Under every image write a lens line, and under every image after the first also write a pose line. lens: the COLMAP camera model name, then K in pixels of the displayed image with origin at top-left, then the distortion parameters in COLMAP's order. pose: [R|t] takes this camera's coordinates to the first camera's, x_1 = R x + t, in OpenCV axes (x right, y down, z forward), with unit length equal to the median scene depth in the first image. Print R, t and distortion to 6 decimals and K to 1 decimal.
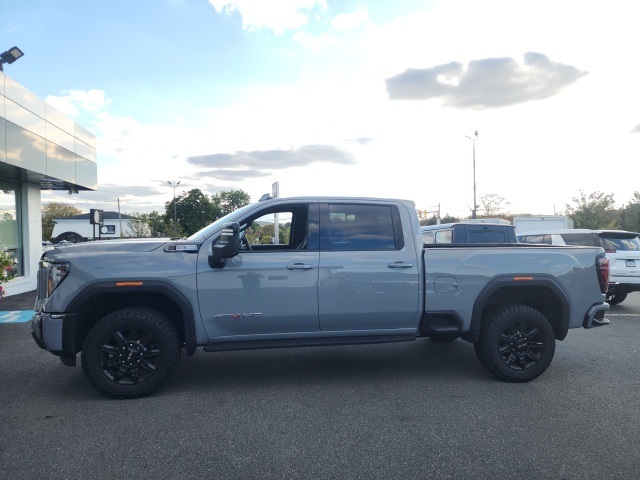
lens RADIAL K [[432.1, 0, 312.9], [0, 432.1, 239.1], [0, 0, 1]] dist [0.046858, -0.021619]
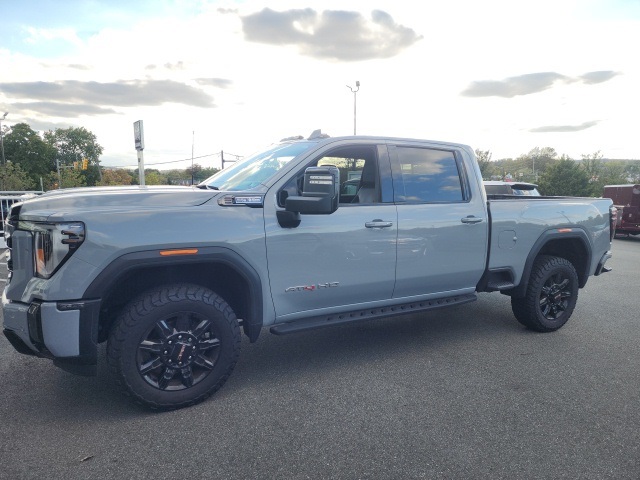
lens RADIAL K [[432.1, 0, 314.8], [0, 432.1, 239.8], [0, 0, 1]] dist [0.046858, -0.021619]
pose [[0.946210, -0.028370, 0.322308, -0.394371], [-0.010220, 0.993031, 0.117410, -0.000485], [-0.323392, -0.114389, 0.939326, 0.253280]]
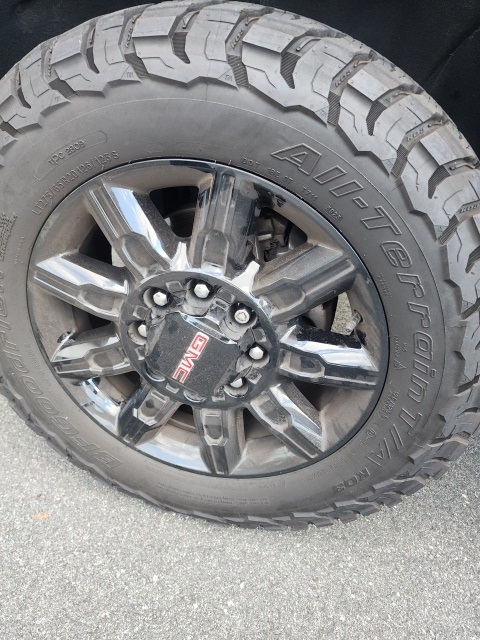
lens RADIAL K [[432.1, 0, 239.2], [0, 432.1, 319.8], [0, 0, 1]] dist [0.046858, -0.021619]
pose [[0.924920, 0.248307, -0.287865, -0.325842], [-0.073248, 0.859430, 0.505979, 0.158822], [0.373038, -0.446905, 0.813092, 0.797647]]
